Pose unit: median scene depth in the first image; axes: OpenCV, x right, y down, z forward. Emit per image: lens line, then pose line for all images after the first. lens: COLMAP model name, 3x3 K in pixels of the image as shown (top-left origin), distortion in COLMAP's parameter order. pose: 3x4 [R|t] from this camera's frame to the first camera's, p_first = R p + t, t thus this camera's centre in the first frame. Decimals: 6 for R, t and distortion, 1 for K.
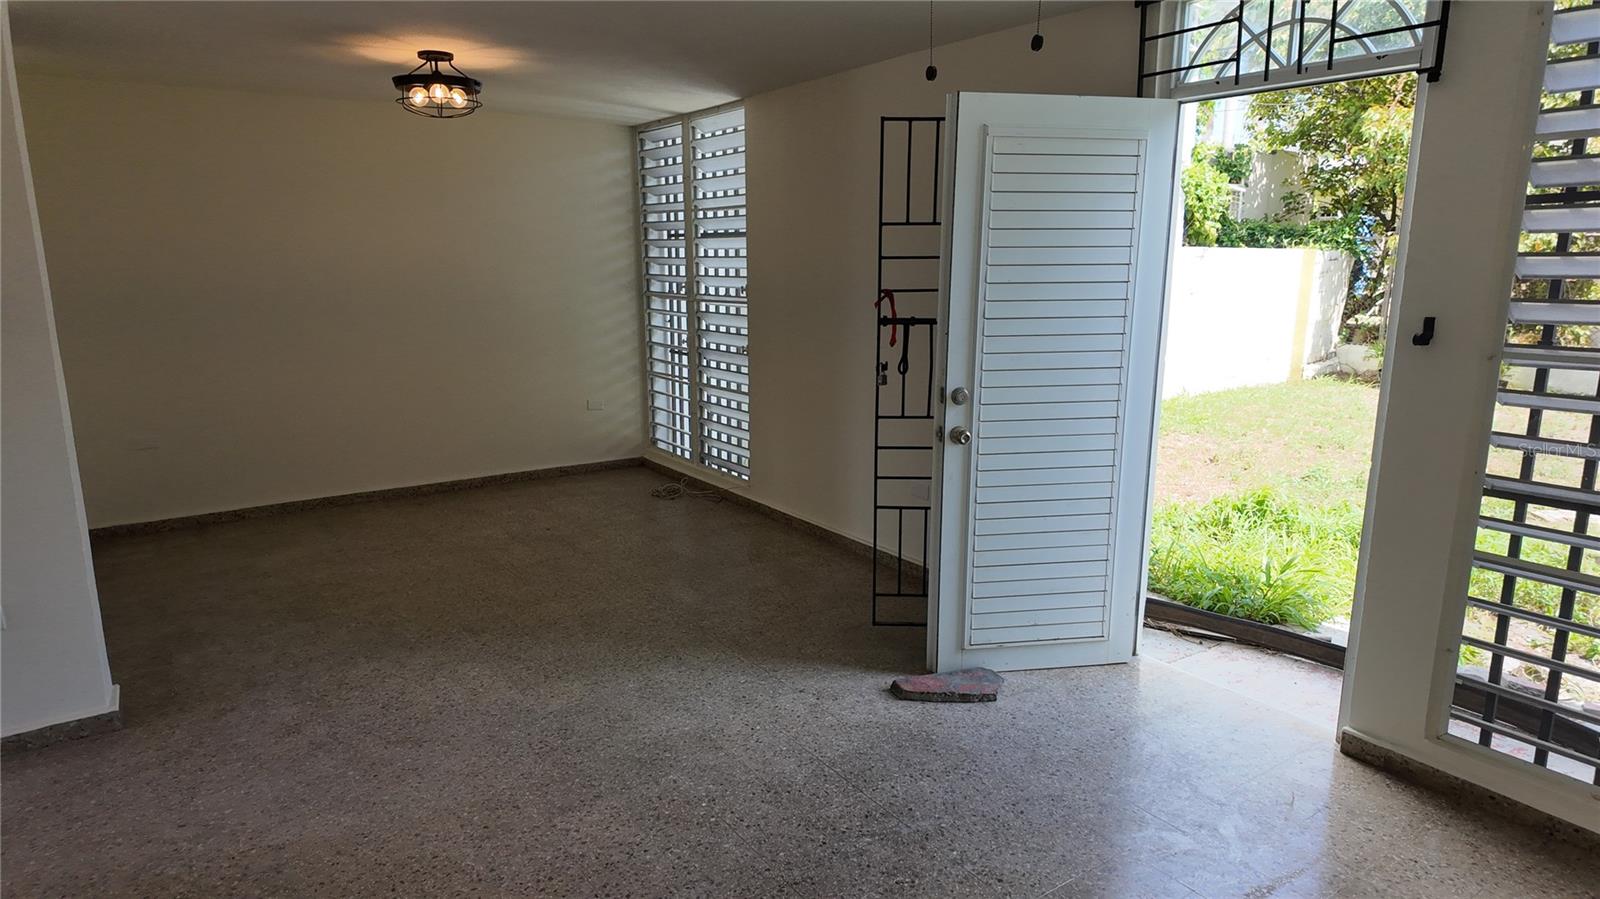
lens RADIAL K [[957.1, 0, 800.0], [0, 957.1, 449.5], [0, 0, 1]] dist [0.045266, -0.001173]
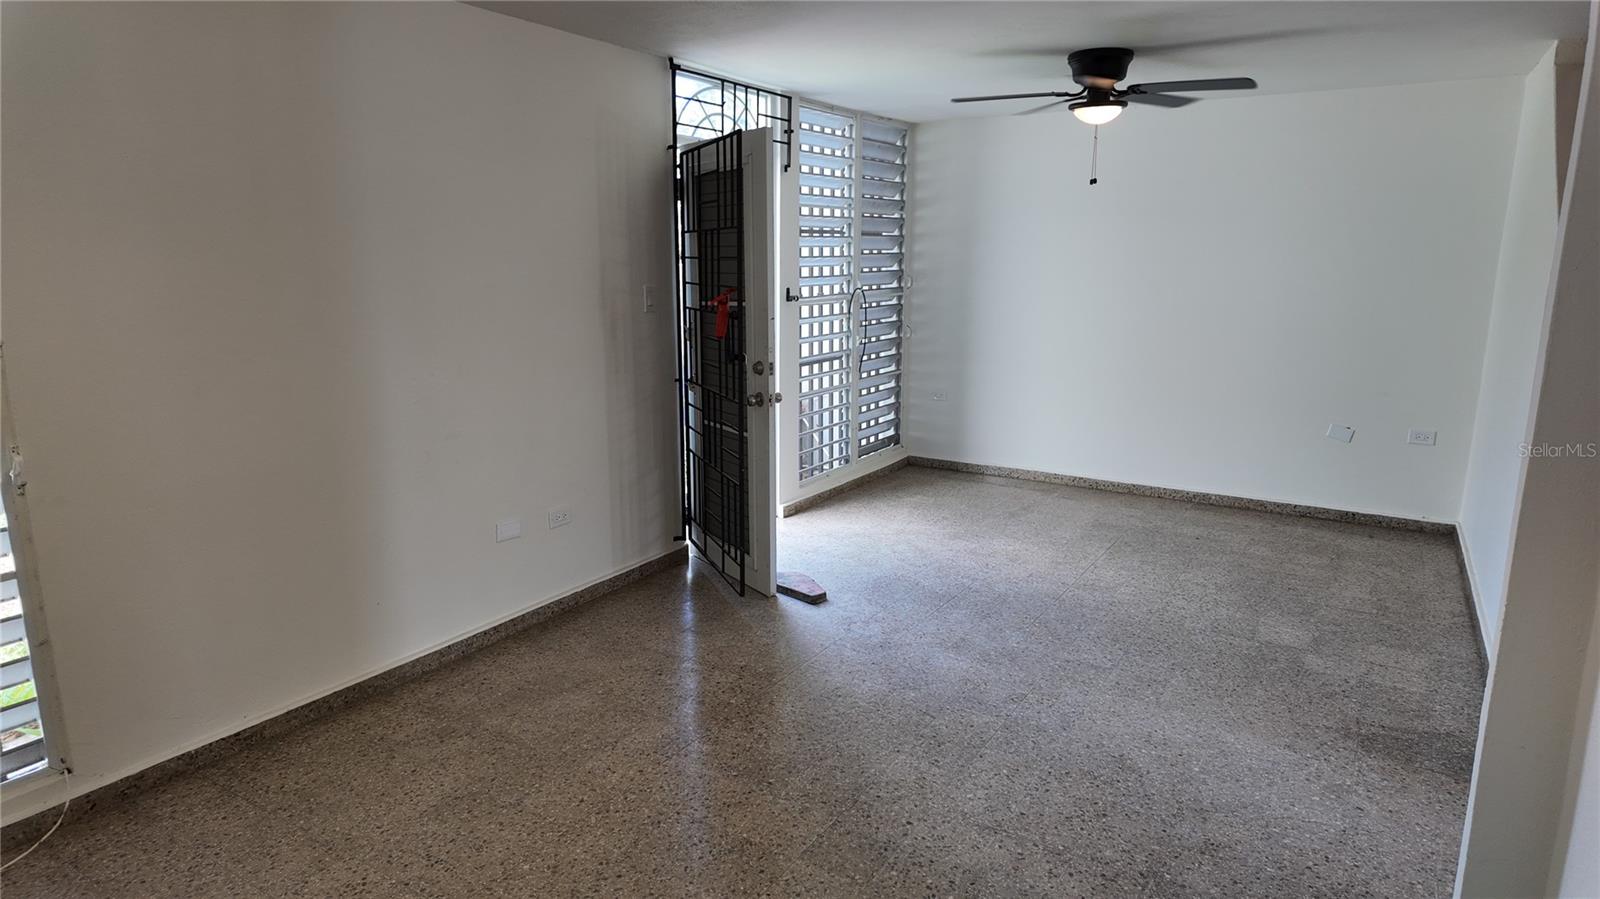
lens RADIAL K [[933.7, 0, 800.0], [0, 933.7, 449.5], [0, 0, 1]] dist [0.019043, -0.001126]
pose [[-0.392786, -0.182844, 0.901270, -0.943030], [0.188329, 0.943272, 0.273442, -0.271482], [-0.900139, 0.277139, -0.336070, 1.354886]]
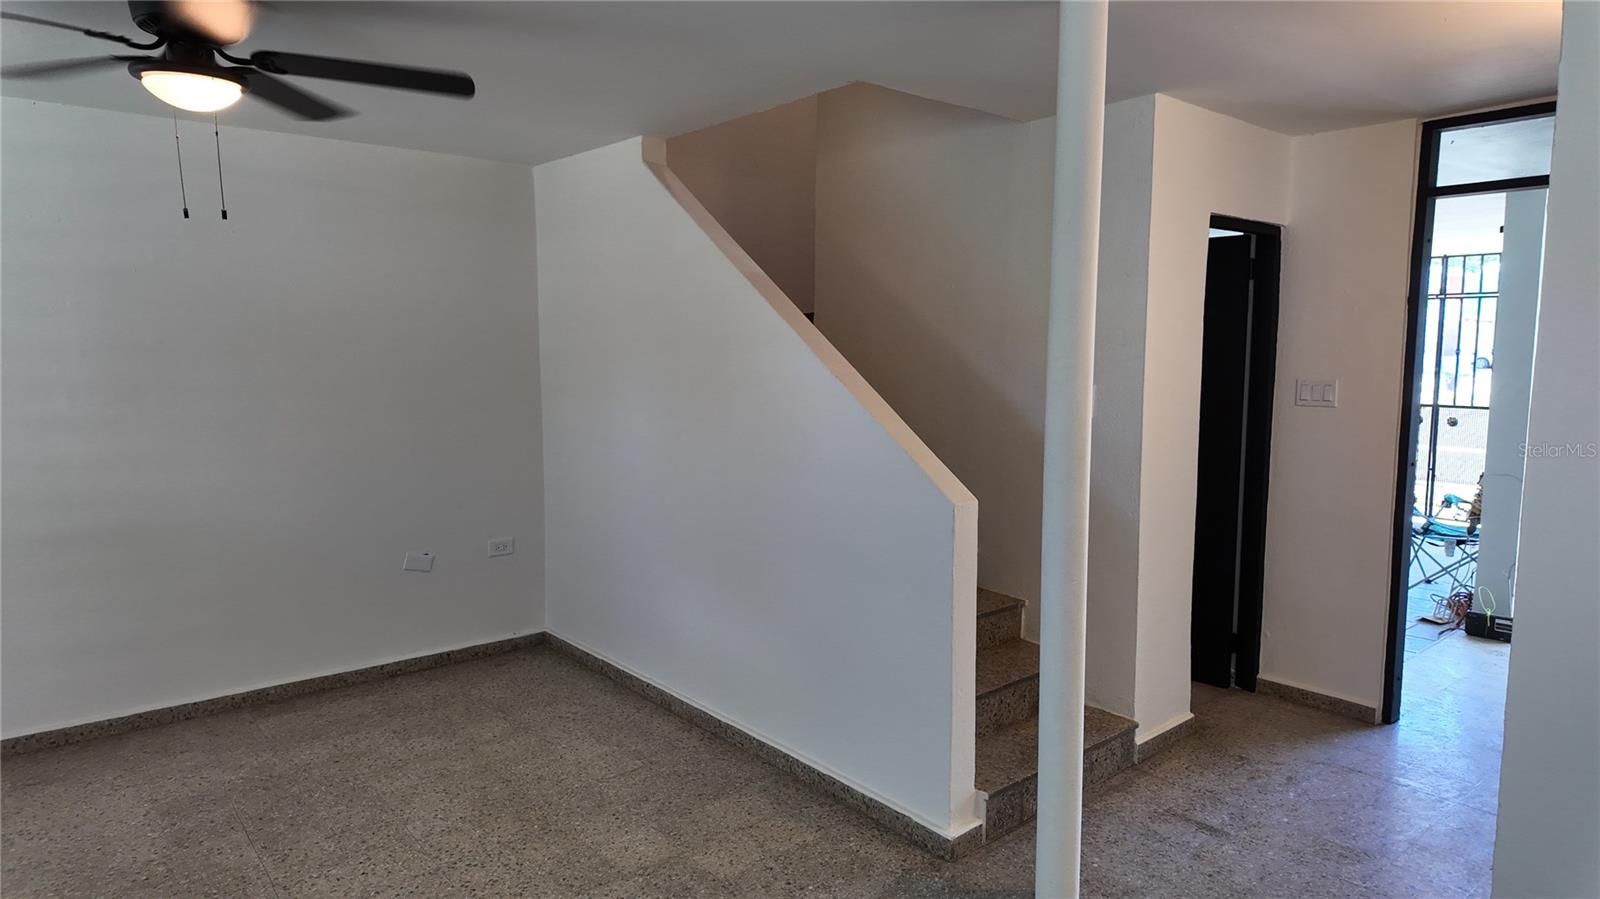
lens RADIAL K [[957.1, 0, 800.0], [0, 957.1, 449.5], [0, 0, 1]] dist [0.045266, -0.001173]
pose [[-0.997075, 0.016585, -0.074614, -0.292594], [-0.007468, 0.950365, 0.311048, -0.255755], [0.076069, 0.310696, -0.947461, 1.240864]]
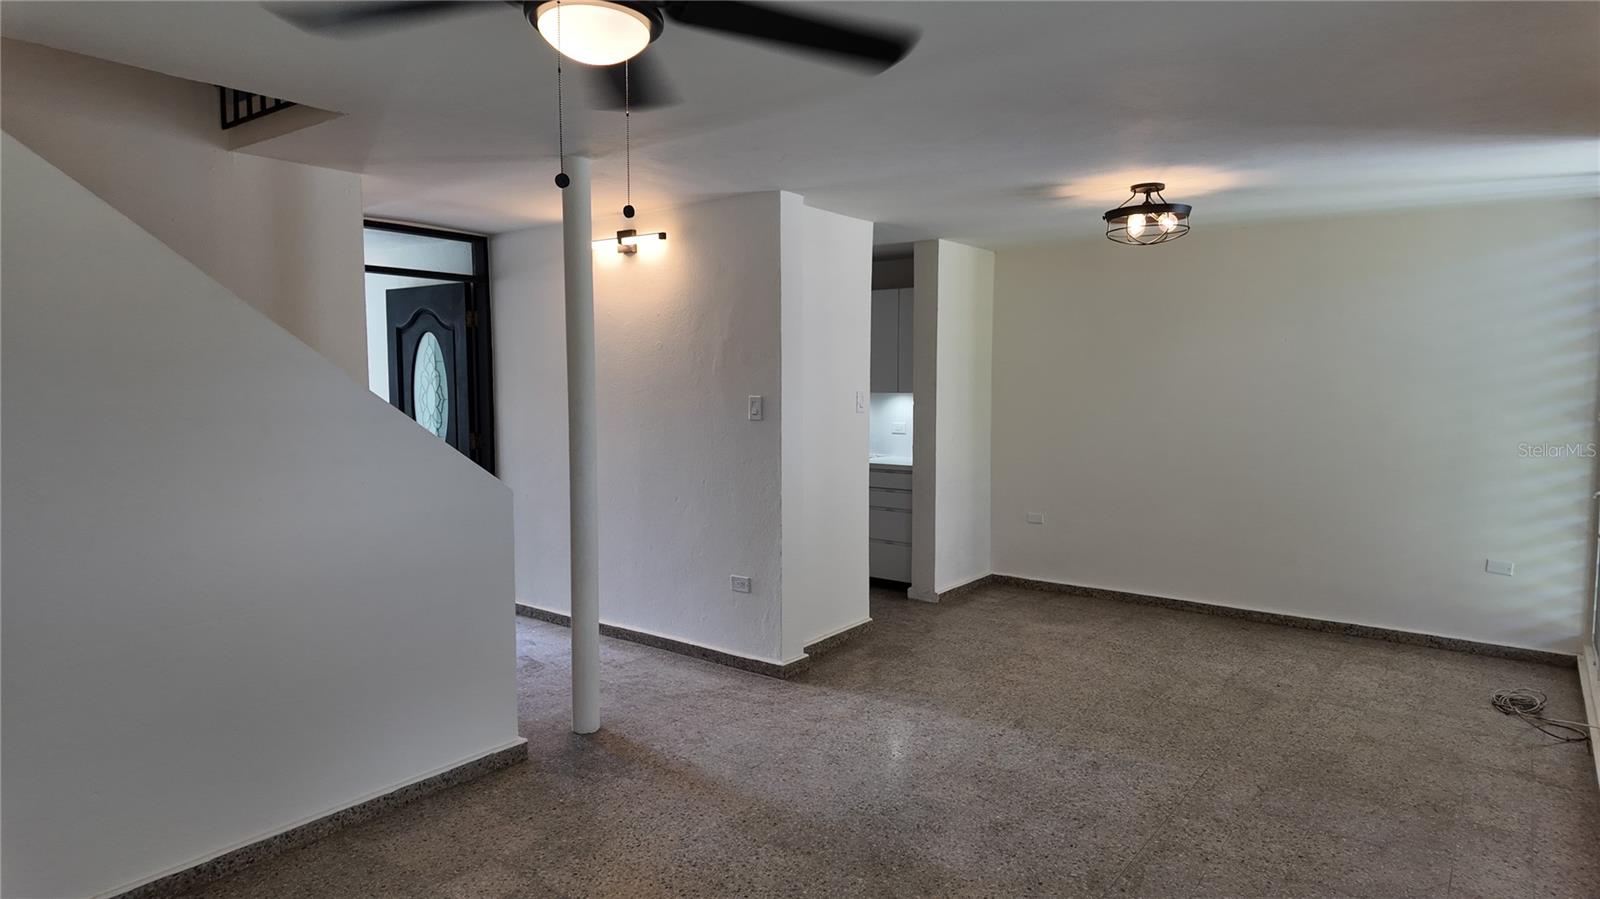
lens RADIAL K [[933.7, 0, 800.0], [0, 933.7, 449.5], [0, 0, 1]] dist [0.019043, -0.001126]
pose [[0.304174, 0.078345, -0.949389, 0.615941], [-0.193561, 0.980906, 0.018931, -0.090740], [0.932745, 0.178007, 0.313530, 0.463704]]
